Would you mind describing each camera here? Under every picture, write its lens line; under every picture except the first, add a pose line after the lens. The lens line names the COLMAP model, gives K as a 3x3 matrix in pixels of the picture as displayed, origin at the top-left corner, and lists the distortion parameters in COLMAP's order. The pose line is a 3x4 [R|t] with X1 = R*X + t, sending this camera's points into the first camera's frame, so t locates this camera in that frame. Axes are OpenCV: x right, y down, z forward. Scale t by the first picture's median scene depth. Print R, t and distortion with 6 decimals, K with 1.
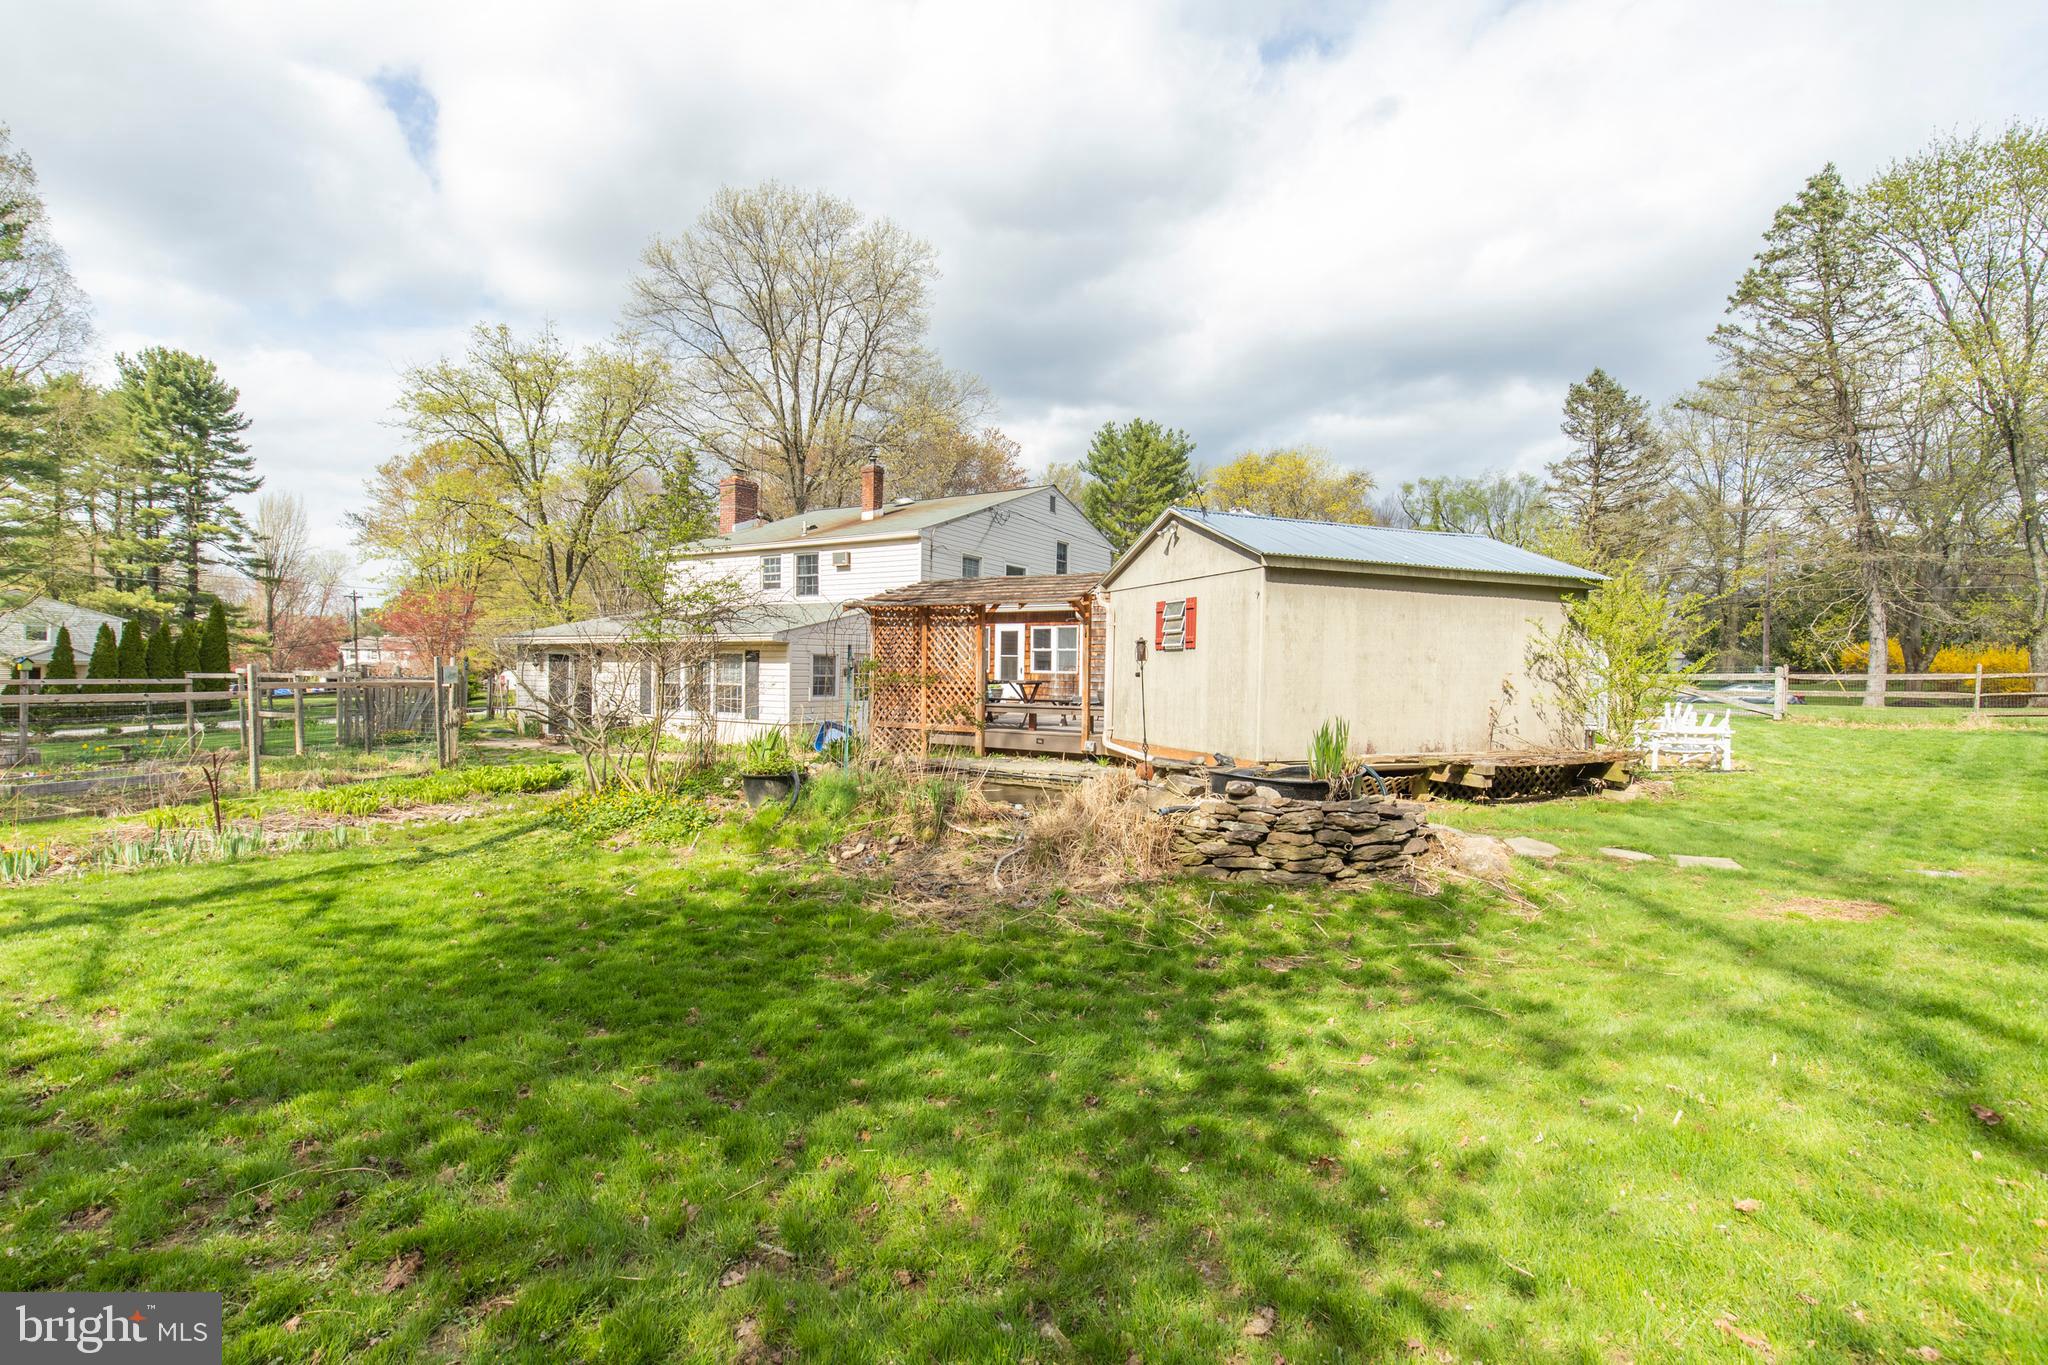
lens RADIAL K [[971.3, 0, 1030.1], [0, 971.3, 677.3], [0, 0, 1]] dist [0.012619, -0.000210]
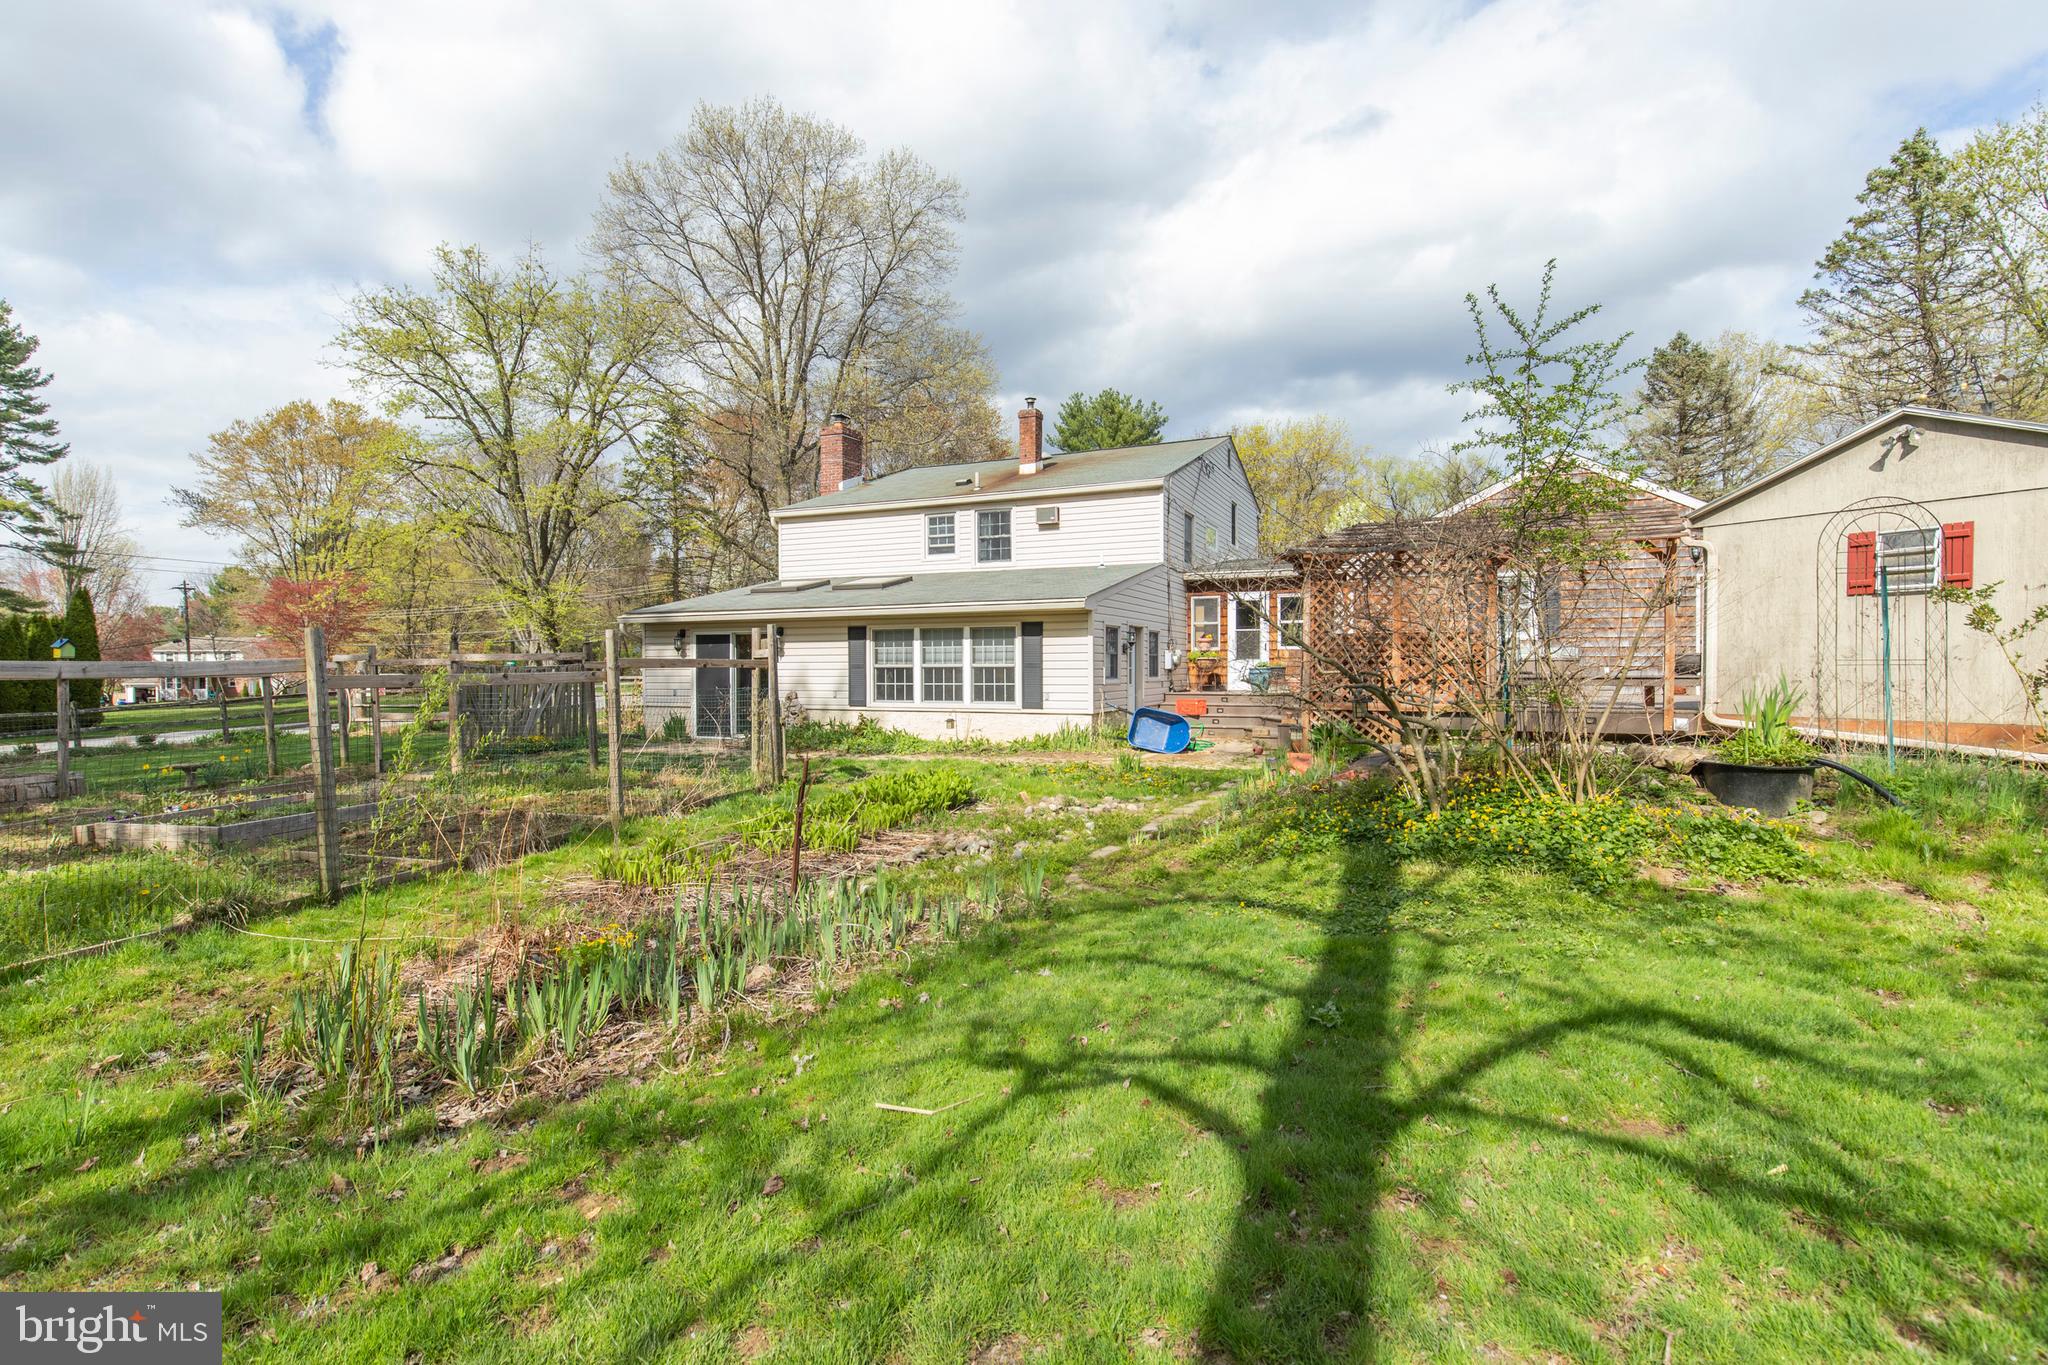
lens RADIAL K [[1008.7, 0, 1024.5], [0, 1008.7, 681.5], [0, 0, 1]] dist [0.001845, -0.000267]
pose [[0.991256, -0.020266, 0.130391, -0.224885], [0.019030, 0.999761, 0.010719, 0.006807], [-0.130577, -0.008144, 0.991405, 0.102920]]
